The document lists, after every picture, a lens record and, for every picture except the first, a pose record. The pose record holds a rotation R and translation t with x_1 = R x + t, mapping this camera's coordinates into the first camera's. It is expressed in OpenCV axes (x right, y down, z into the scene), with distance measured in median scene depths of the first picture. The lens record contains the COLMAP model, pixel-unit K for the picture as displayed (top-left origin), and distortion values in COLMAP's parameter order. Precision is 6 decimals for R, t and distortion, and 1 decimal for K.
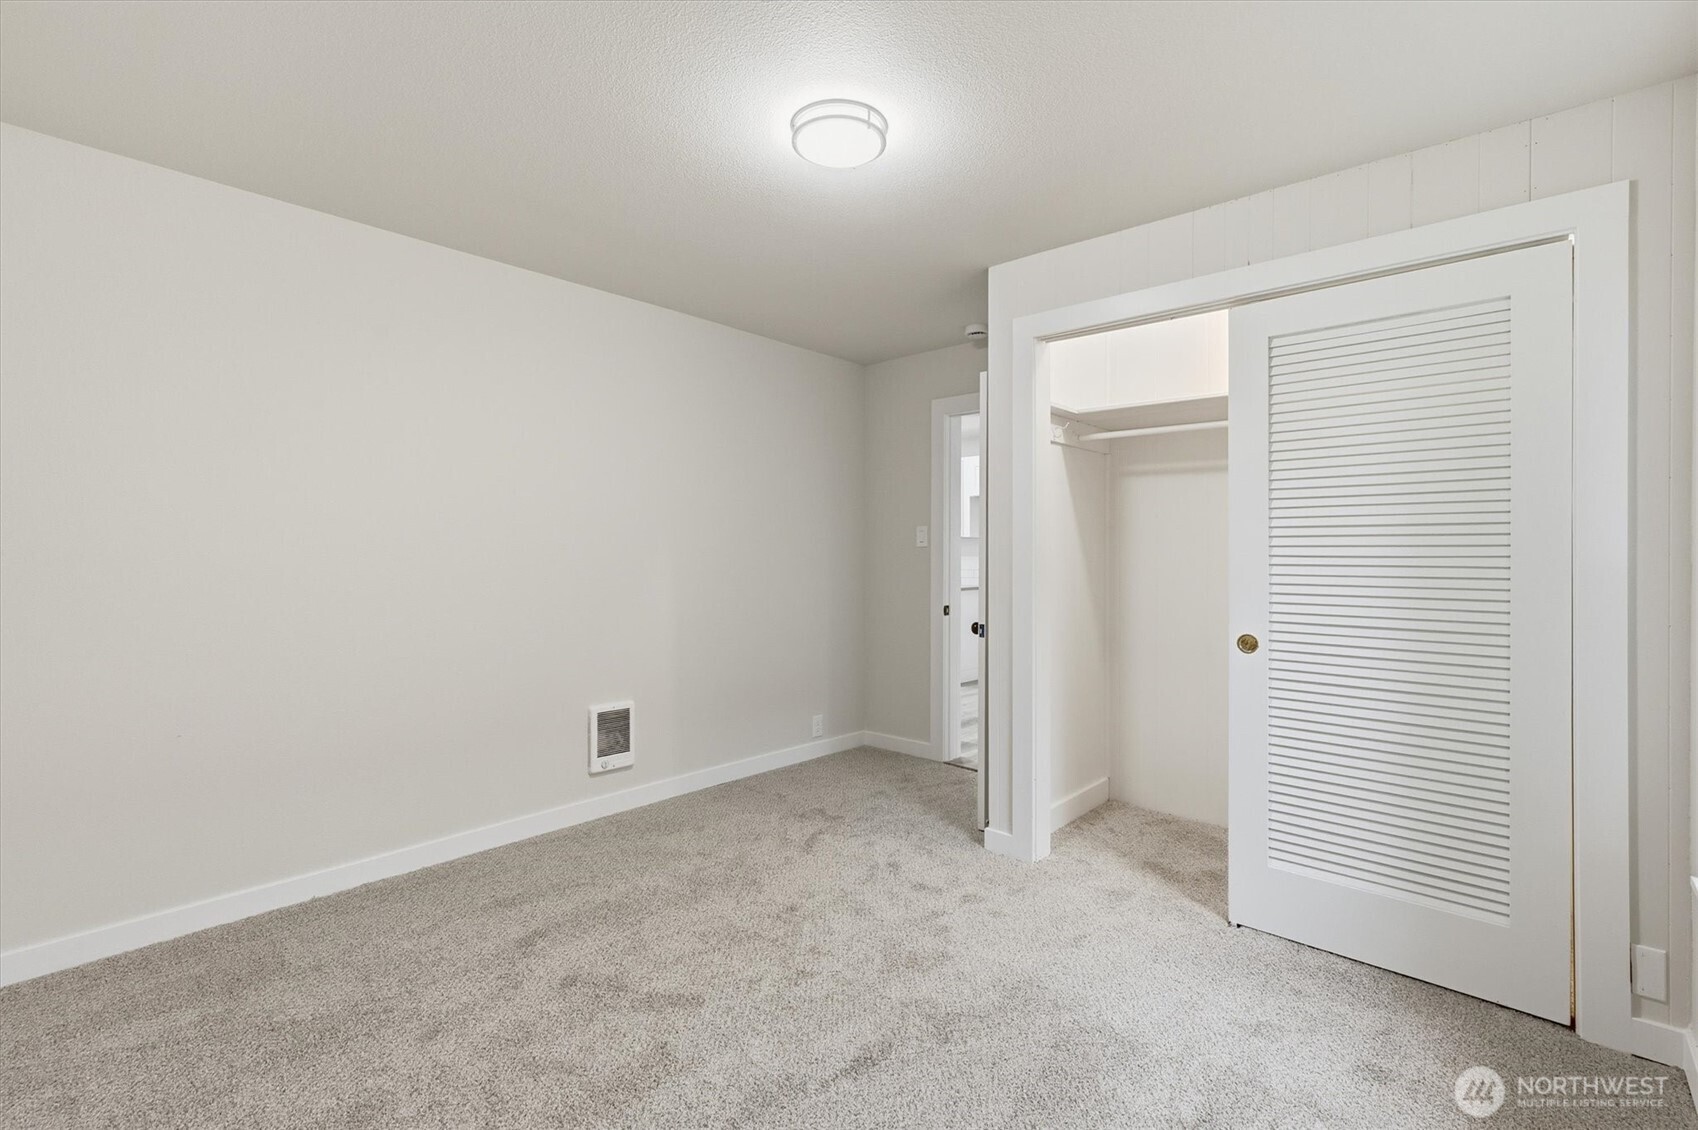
lens RADIAL K [[759.0, 0, 840.5], [0, 759.0, 556.5], [0, 0, 1]] dist [-0.002191, 0.000262]
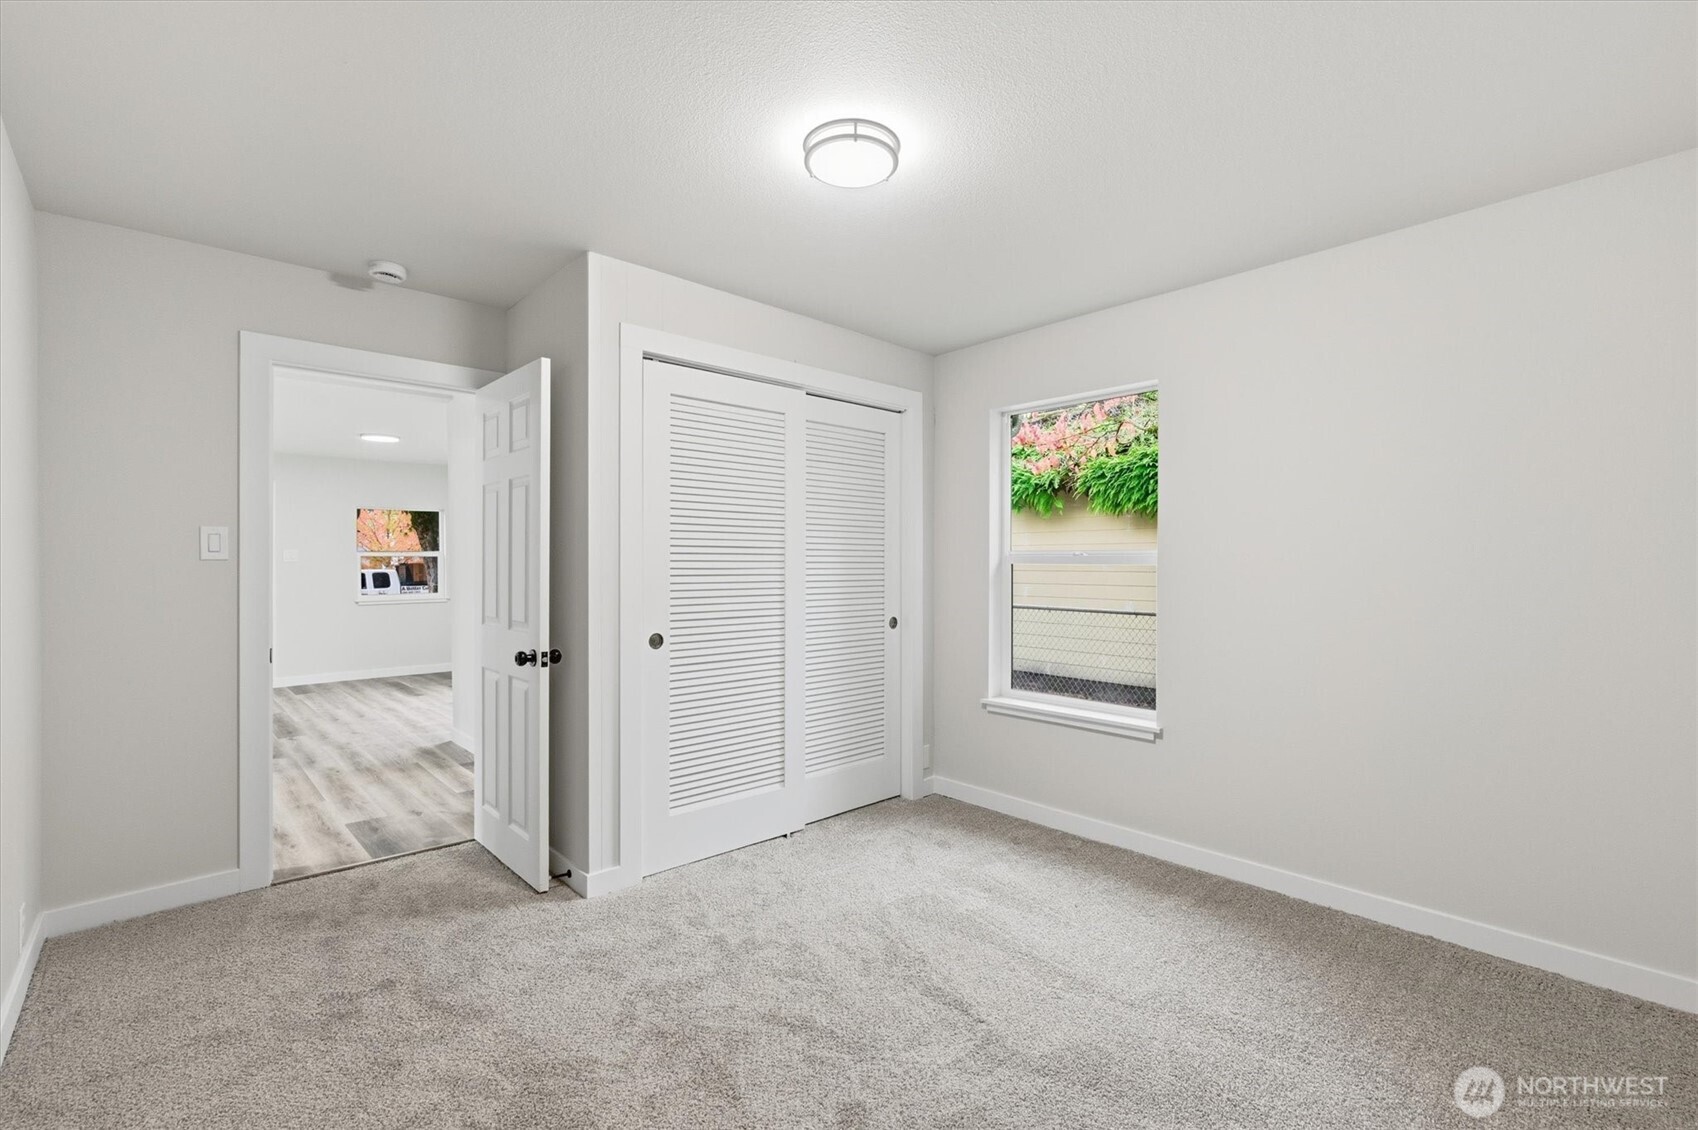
lens RADIAL K [[759.0, 0, 840.8], [0, 759.0, 563.0], [0, 0, 1]] dist [-0.002191, 0.000262]
pose [[0.082954, 0.000914, 0.996553, -0.701583], [0.011128, 0.999936, -0.001844, -0.004649], [-0.996491, 0.011242, 0.082938, 0.651793]]
